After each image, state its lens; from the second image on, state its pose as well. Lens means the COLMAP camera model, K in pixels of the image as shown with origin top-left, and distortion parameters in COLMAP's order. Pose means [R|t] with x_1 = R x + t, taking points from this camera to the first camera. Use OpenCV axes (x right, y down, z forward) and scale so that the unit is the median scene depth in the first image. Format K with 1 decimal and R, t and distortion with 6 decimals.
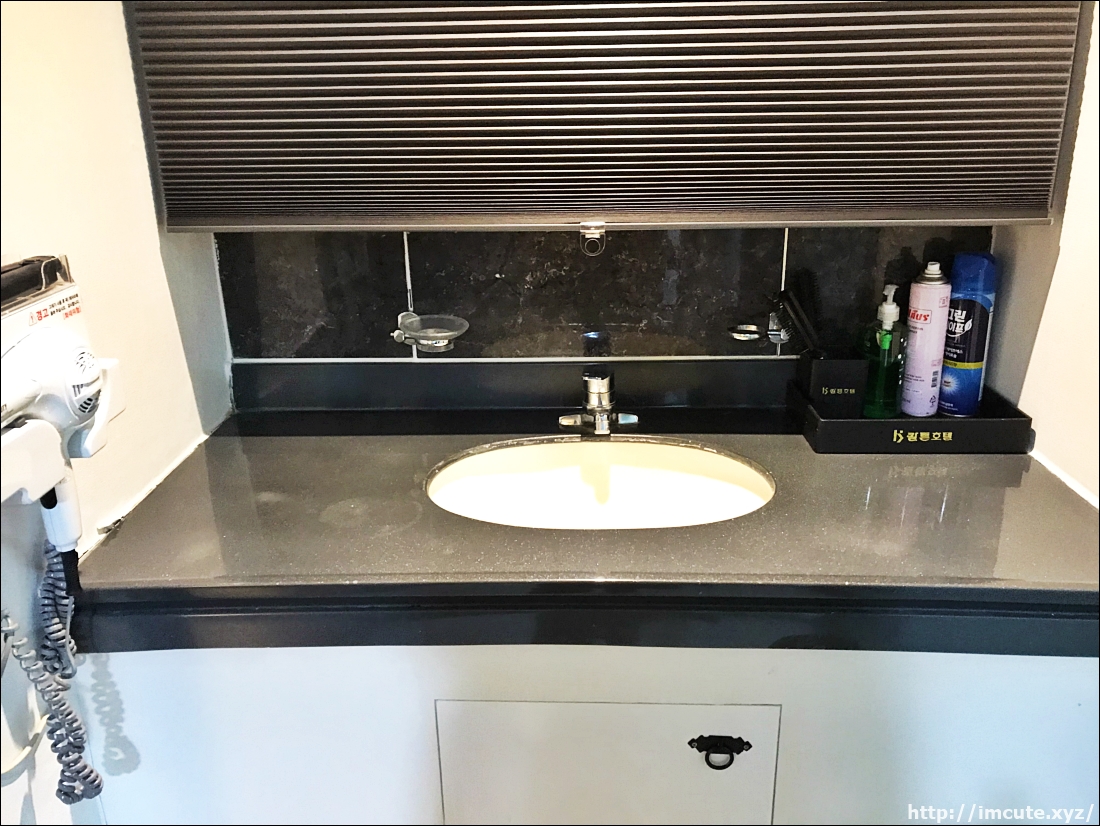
lens RADIAL K [[931.5, 0, 542.1], [0, 931.5, 408.0], [0, 0, 1]] dist [0.085076, -0.059535]
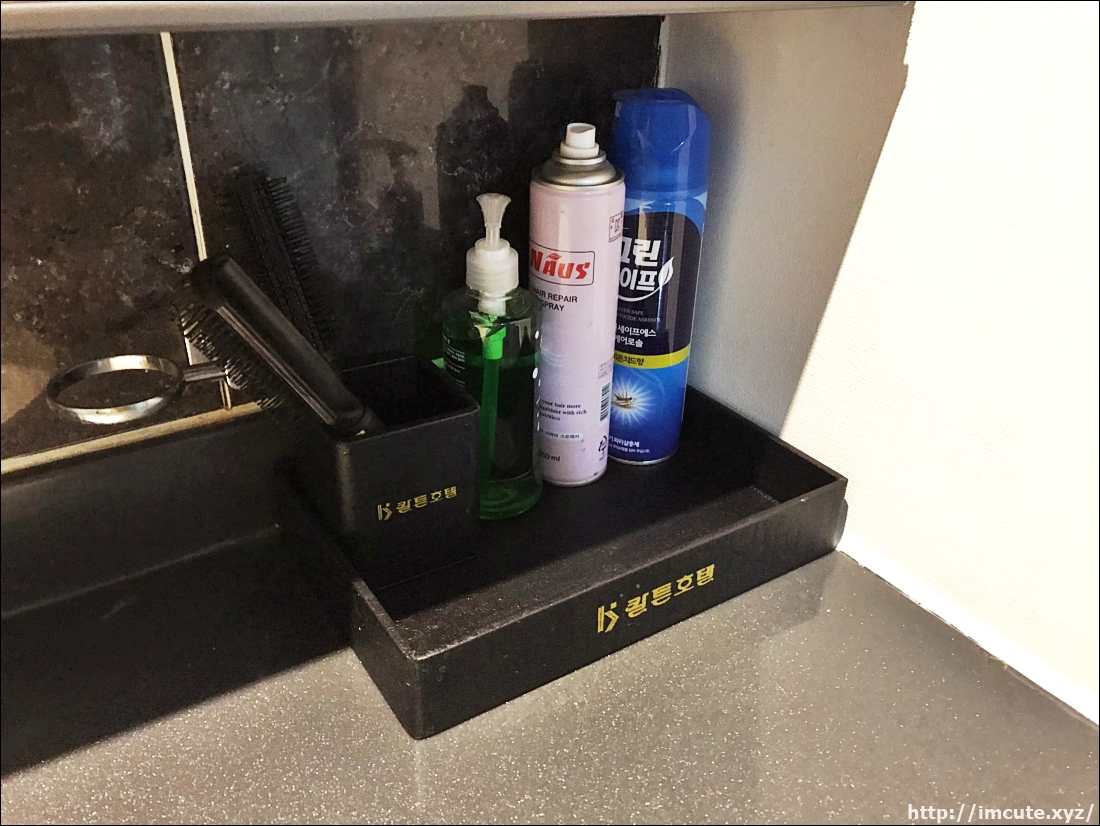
lens RADIAL K [[931.5, 0, 542.1], [0, 931.5, 408.0], [0, 0, 1]] dist [0.085076, -0.059535]
pose [[0.820222, -0.251866, 0.513614, 0.176191], [0.158039, 0.962682, 0.219698, -0.127431], [-0.549781, -0.099030, 0.829418, 0.672457]]
